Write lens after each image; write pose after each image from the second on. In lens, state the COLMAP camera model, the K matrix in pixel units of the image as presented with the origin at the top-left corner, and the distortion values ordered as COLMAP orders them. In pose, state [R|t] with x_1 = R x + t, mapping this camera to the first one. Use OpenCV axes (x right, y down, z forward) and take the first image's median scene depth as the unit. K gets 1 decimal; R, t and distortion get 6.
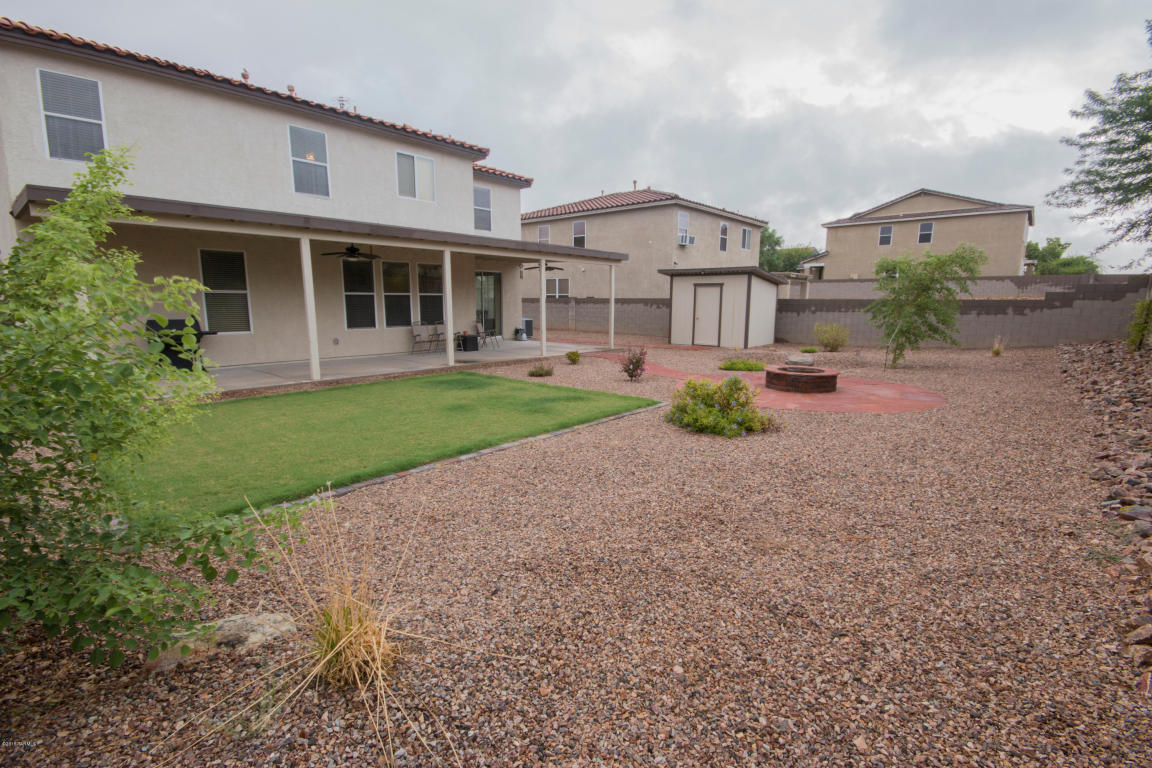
lens RADIAL K [[528.3, 0, 577.1], [0, 528.3, 390.5], [0, 0, 1]] dist [0.003035, -0.007110]
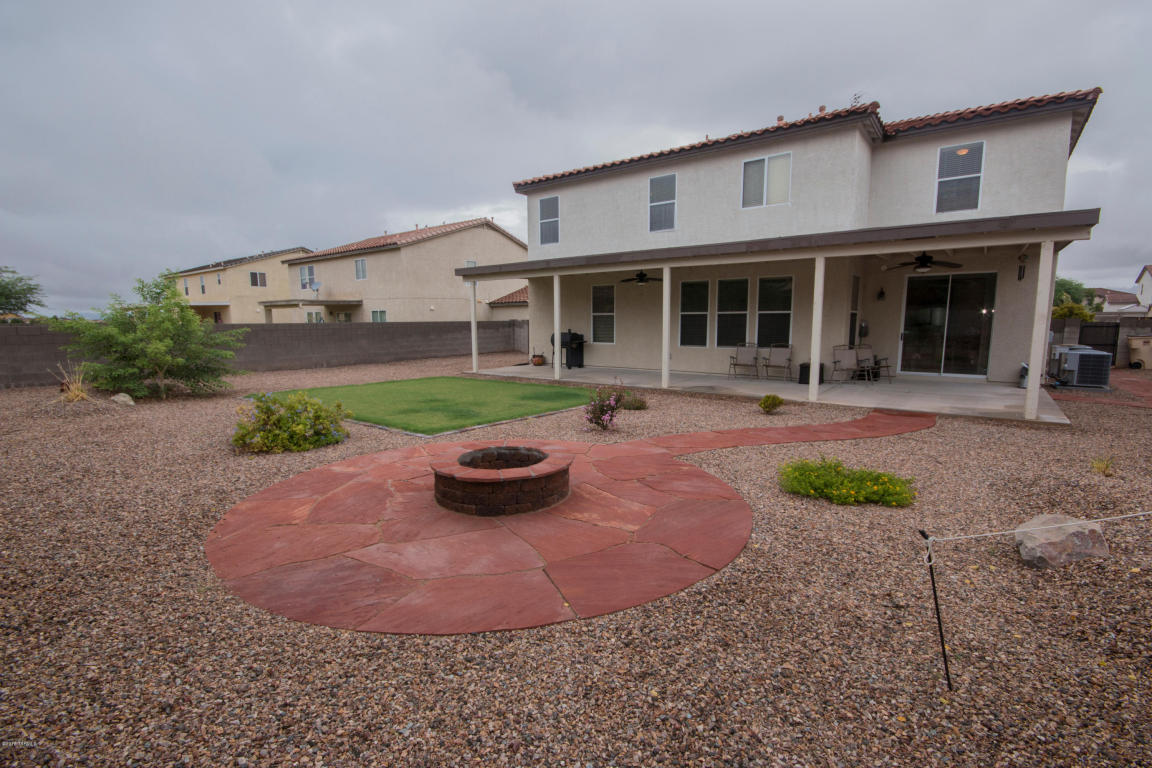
lens RADIAL K [[528.3, 0, 577.1], [0, 528.3, 390.5], [0, 0, 1]] dist [0.003035, -0.007110]
pose [[0.058094, 0.128727, -0.989977, 0.630593], [-0.165741, 0.979134, 0.117591, -0.116503], [0.984457, 0.157248, 0.078217, 0.704030]]
